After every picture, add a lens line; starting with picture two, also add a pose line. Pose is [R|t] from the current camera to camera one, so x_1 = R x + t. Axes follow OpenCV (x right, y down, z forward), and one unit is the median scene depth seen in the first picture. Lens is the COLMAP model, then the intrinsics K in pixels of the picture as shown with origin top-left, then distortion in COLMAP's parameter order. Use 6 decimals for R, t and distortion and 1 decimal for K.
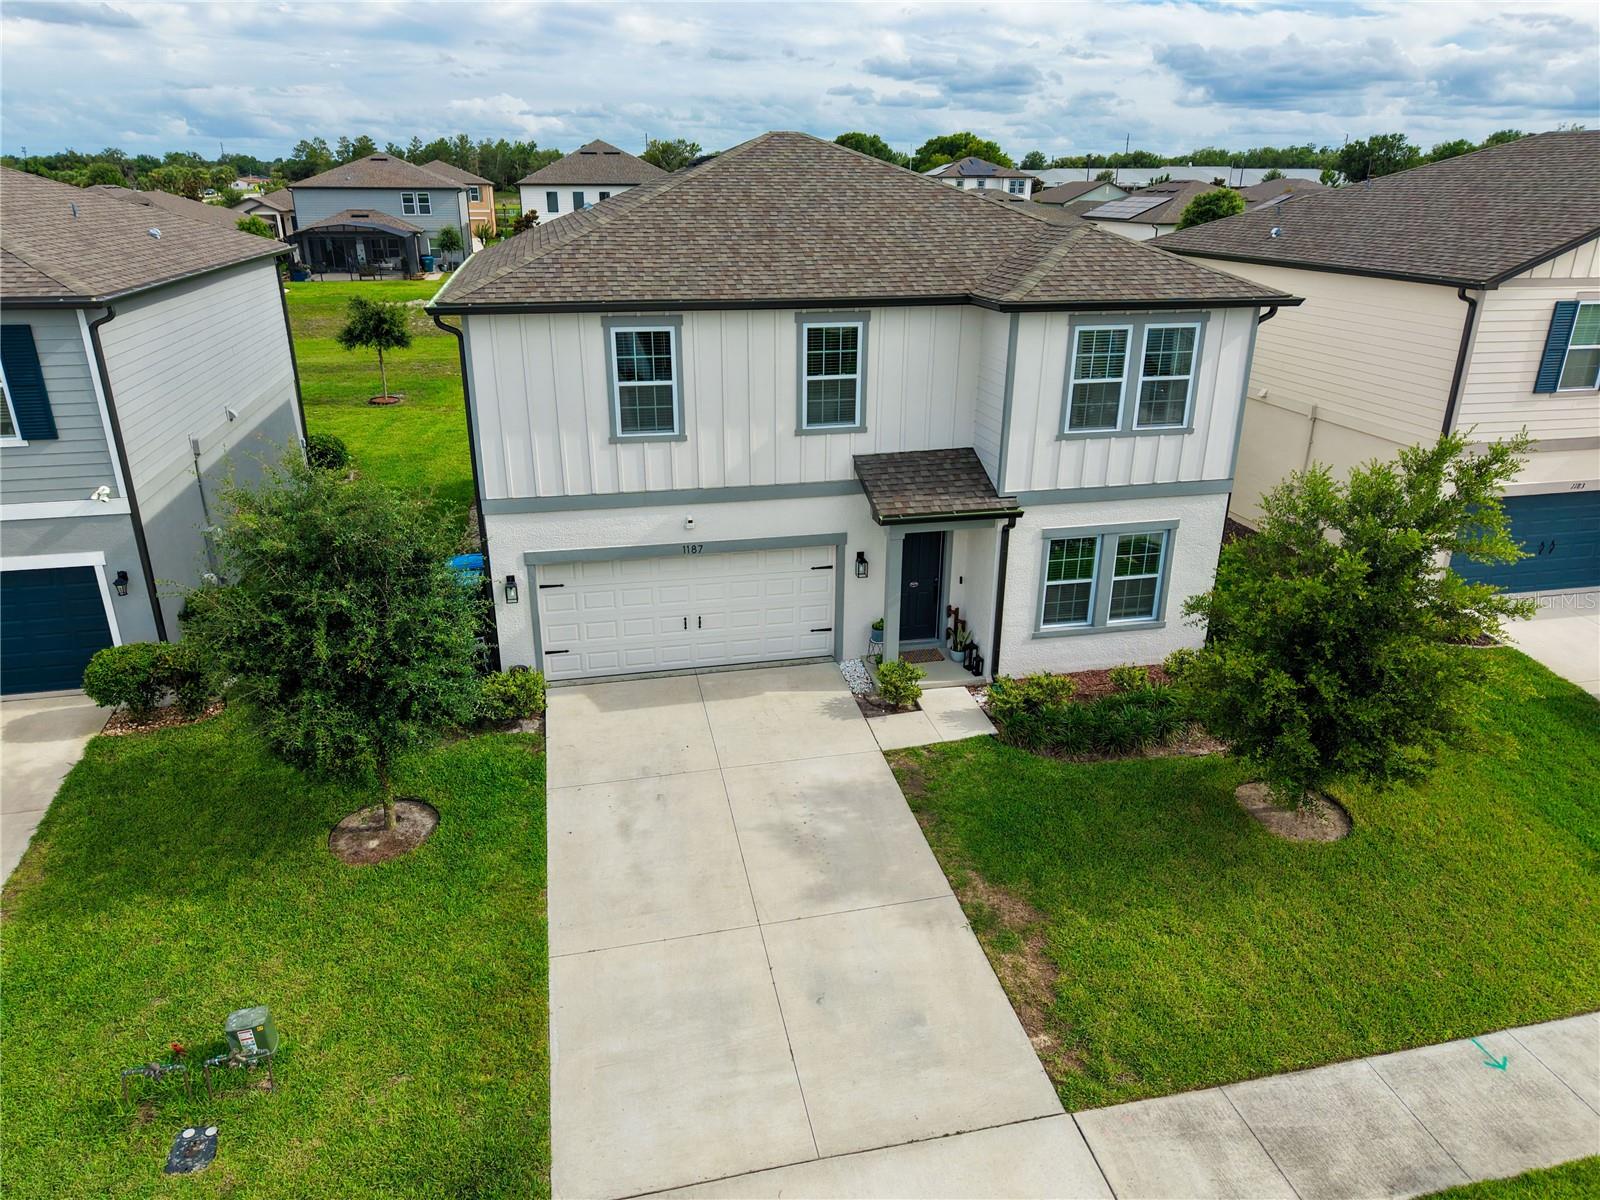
lens RADIAL K [[1068.5, 0, 798.2], [0, 1068.5, 604.2], [0, 0, 1]] dist [0.030147, -0.029805]
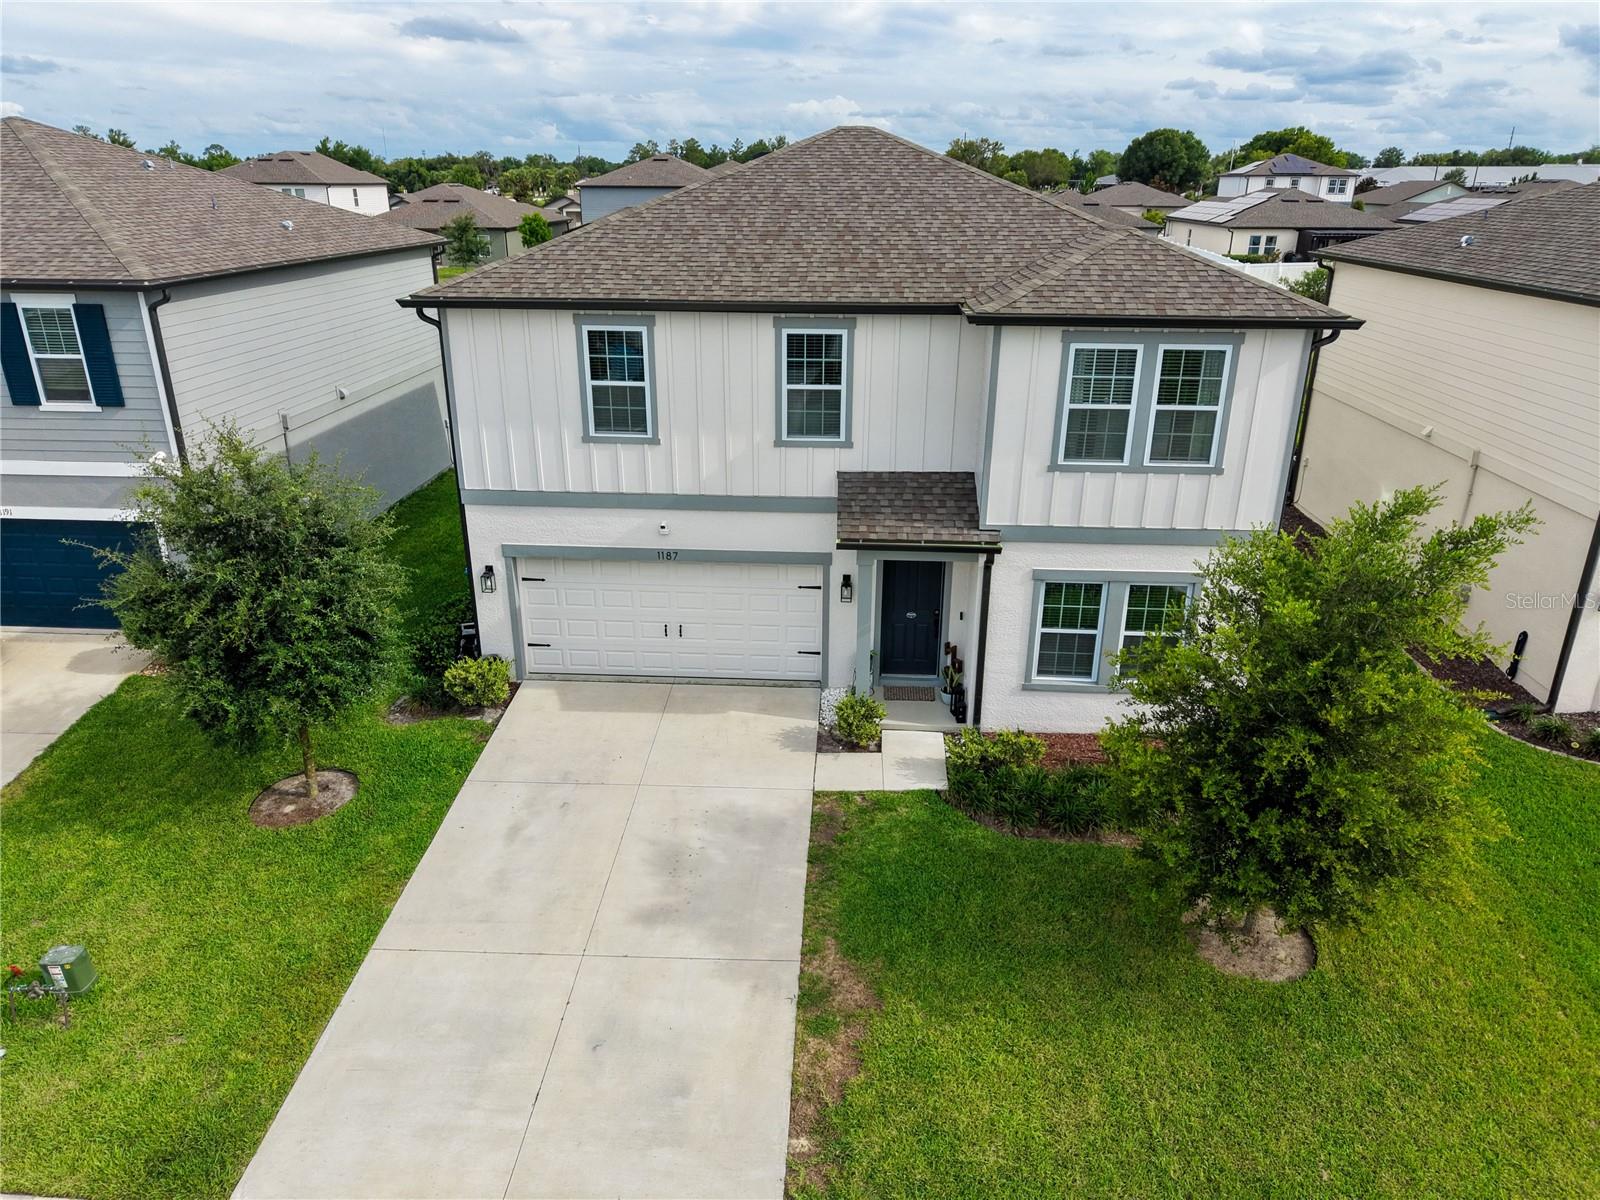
lens RADIAL K [[1068.5, 0, 797.2], [0, 1068.5, 605.7], [0, 0, 1]] dist [0.030147, -0.029805]
pose [[0.961582, 0.102498, -0.254666, 0.279215], [-0.102107, 0.994663, 0.014792, -0.034283], [0.254823, 0.011779, 0.966916, 0.093379]]
